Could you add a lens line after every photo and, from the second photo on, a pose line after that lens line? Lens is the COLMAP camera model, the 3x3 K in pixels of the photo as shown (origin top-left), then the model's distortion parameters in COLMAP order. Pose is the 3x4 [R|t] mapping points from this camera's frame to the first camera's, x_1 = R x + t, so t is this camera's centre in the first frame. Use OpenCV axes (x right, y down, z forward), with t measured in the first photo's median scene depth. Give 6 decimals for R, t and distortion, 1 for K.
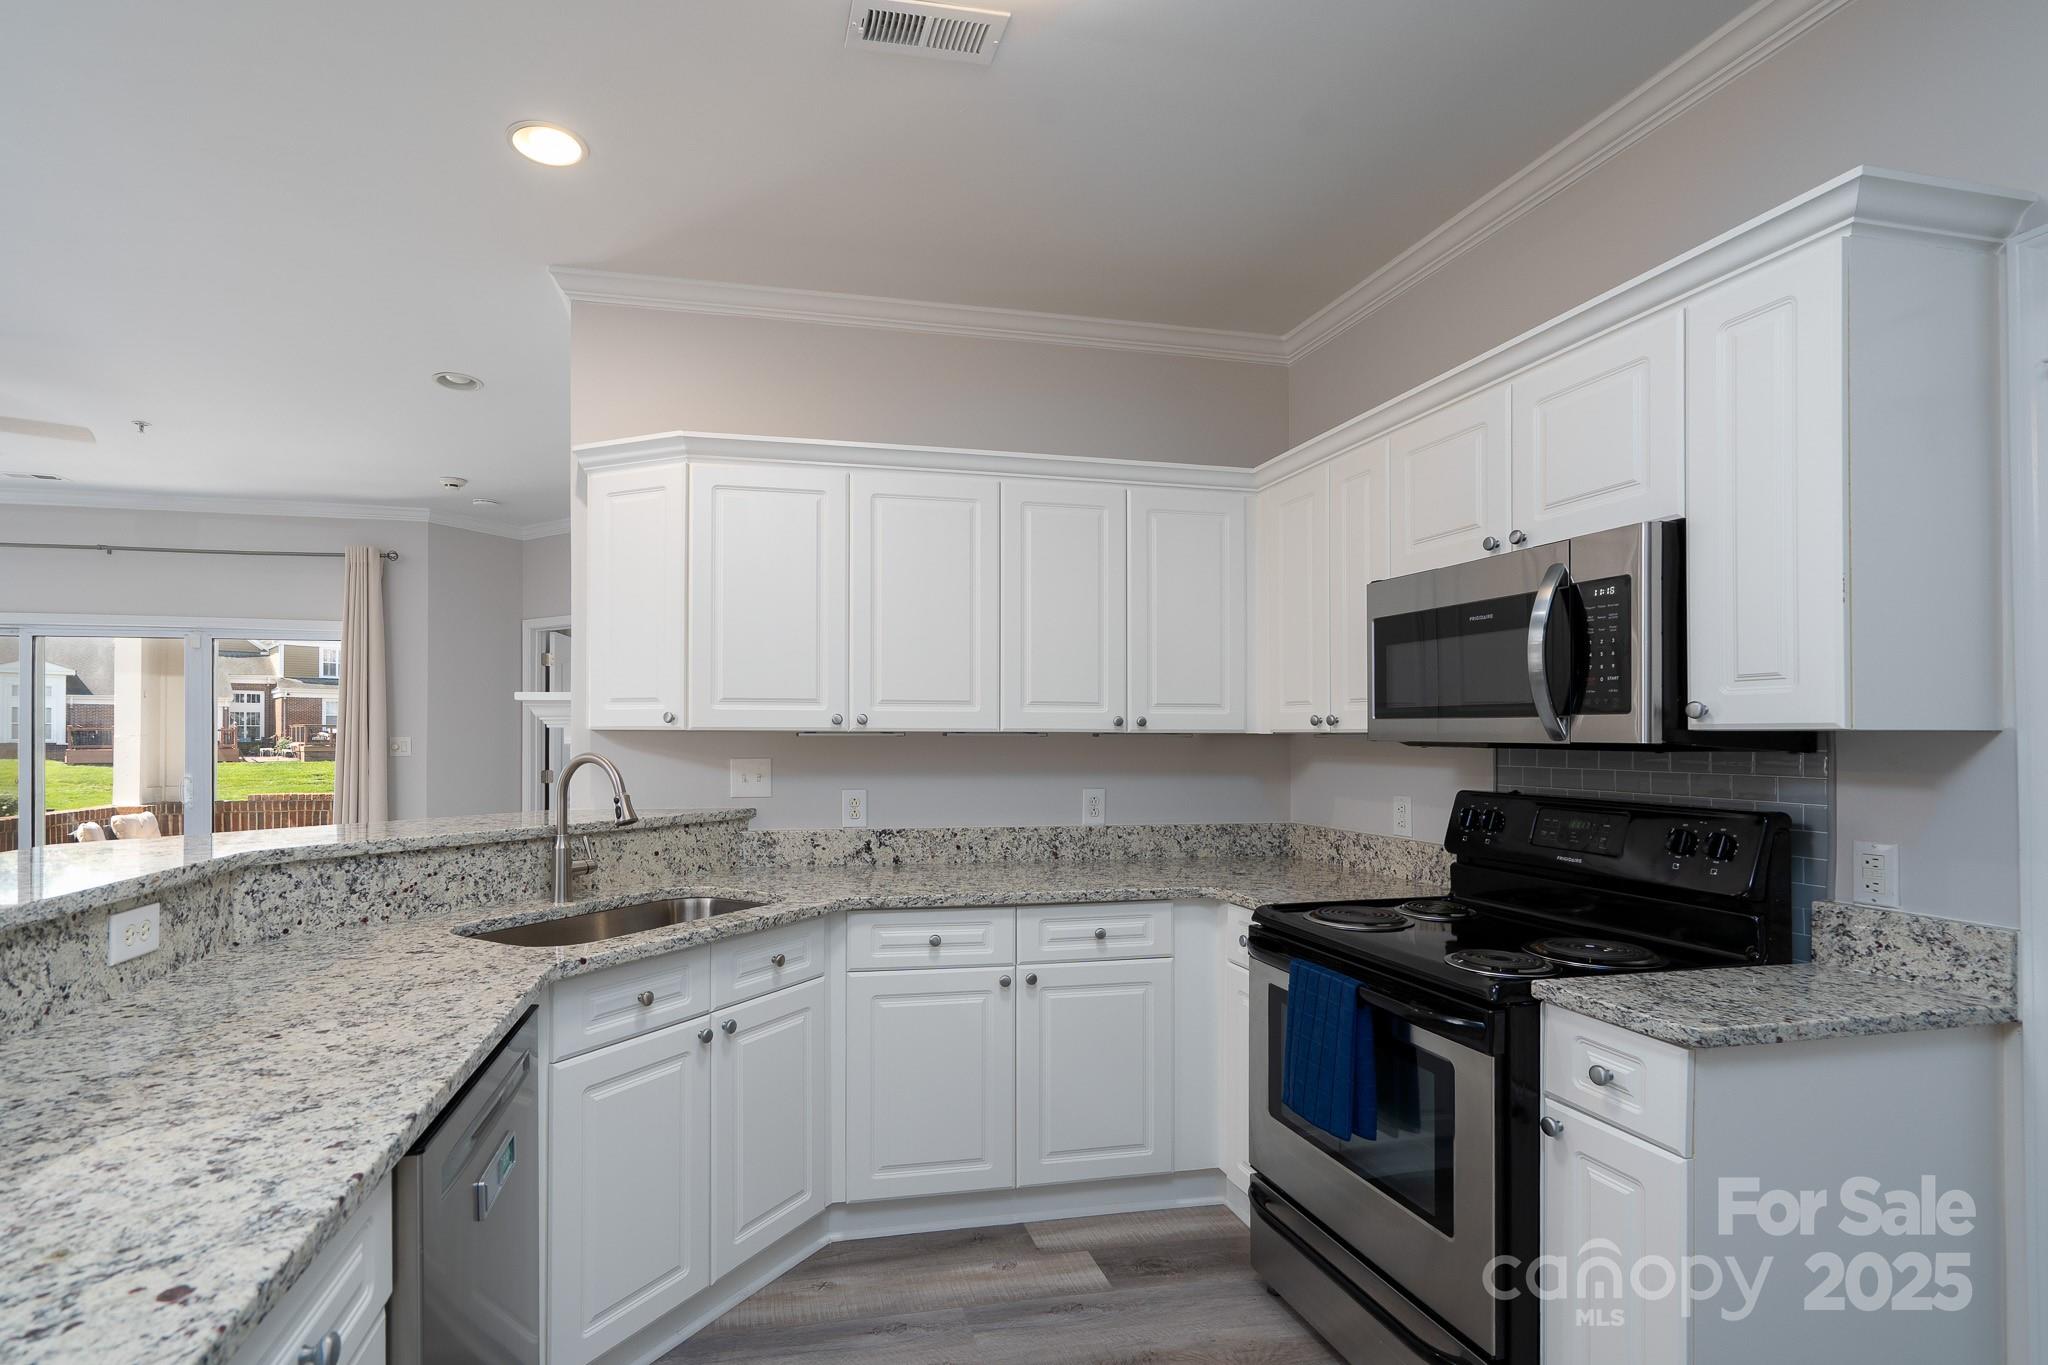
lens RADIAL K [[948.4, 0, 950.0], [0, 948.4, 729.7], [0, 0, 1]] dist [-0.003767, 0.003777]
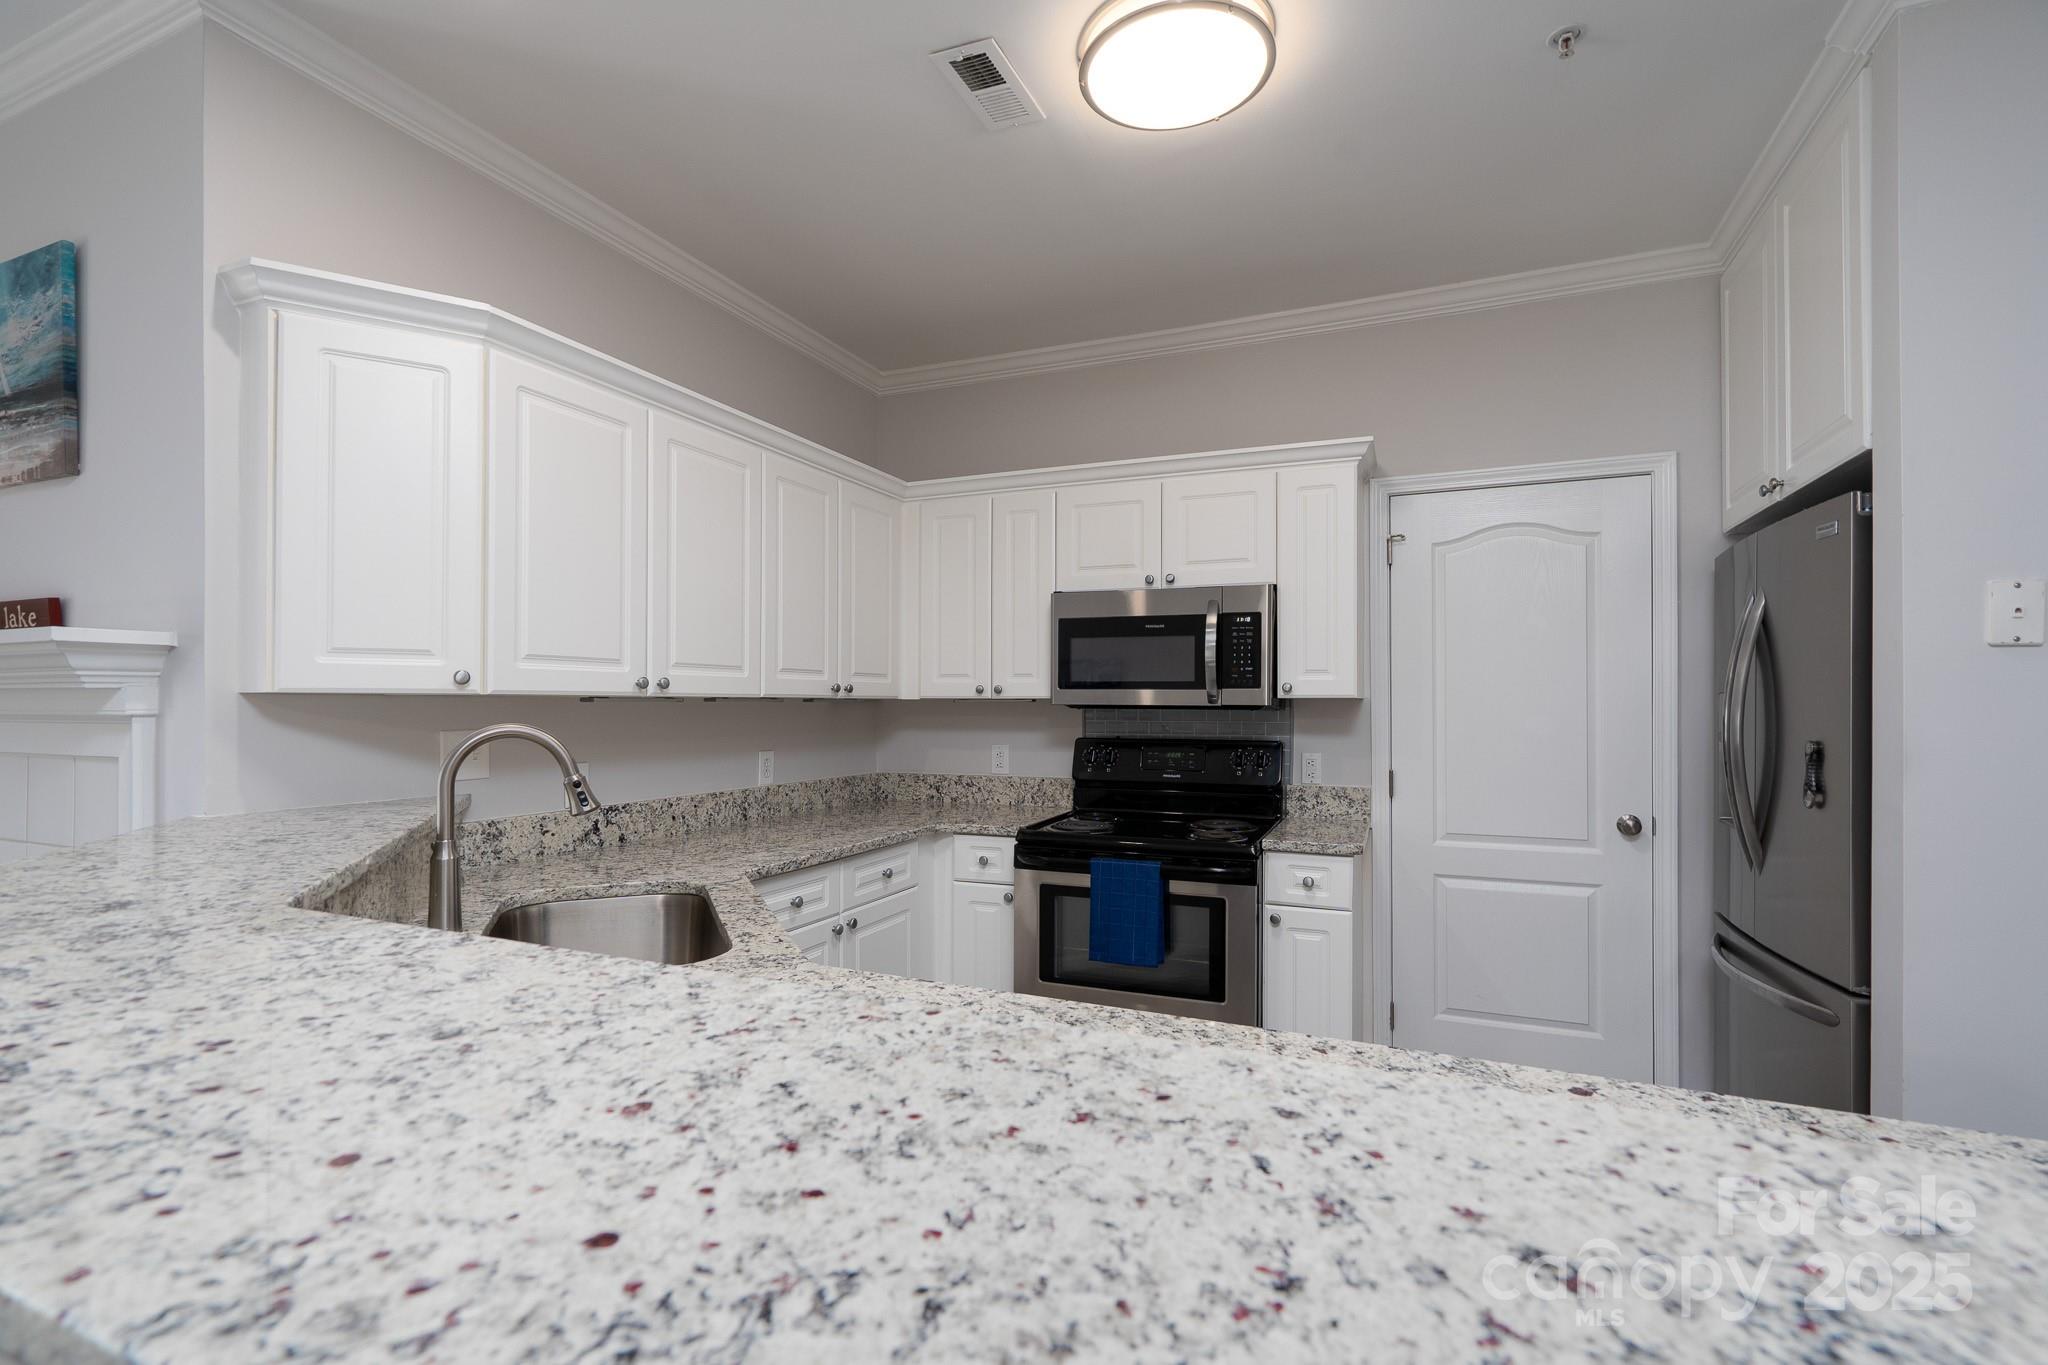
lens RADIAL K [[948.4, 0, 944.1], [0, 948.4, 693.8], [0, 0, 1]] dist [-0.003767, 0.003777]
pose [[0.604733, 0.004960, 0.796413, -0.727661], [-0.005153, 0.999984, -0.002315, -0.000042], [-0.796412, -0.002704, 0.604749, 0.257552]]
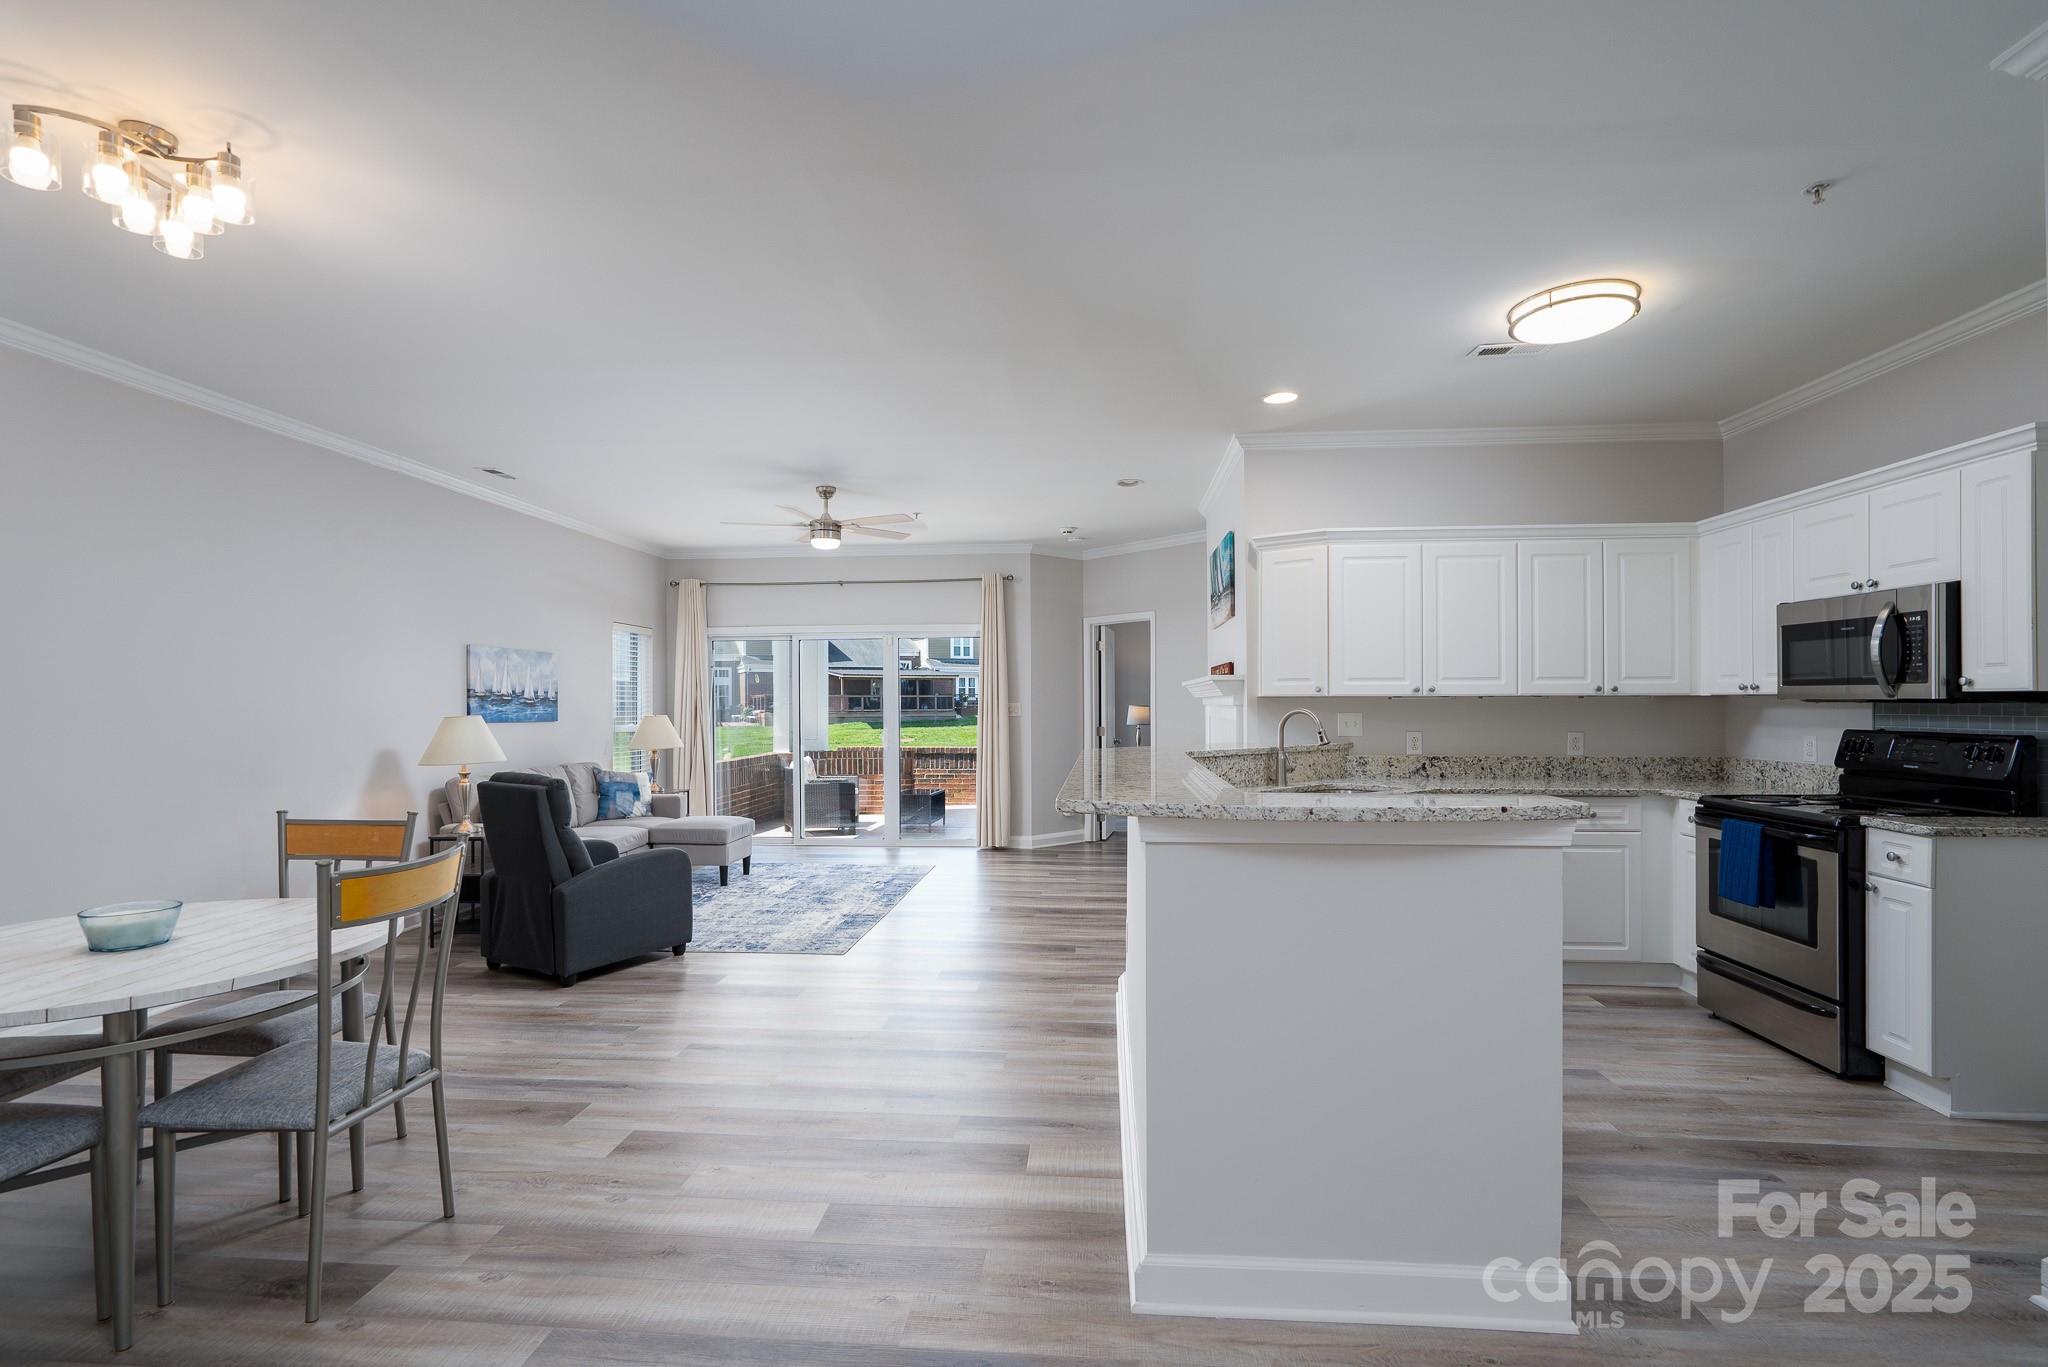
lens RADIAL K [[948.4, 0, 1043.7], [0, 948.4, 701.4], [0, 0, 1]] dist [-0.003767, 0.003777]
pose [[0.959000, -0.006552, -0.283330, -0.300324], [0.008201, 0.999956, 0.004636, -0.002051], [0.283287, -0.006769, 0.959011, -0.893156]]
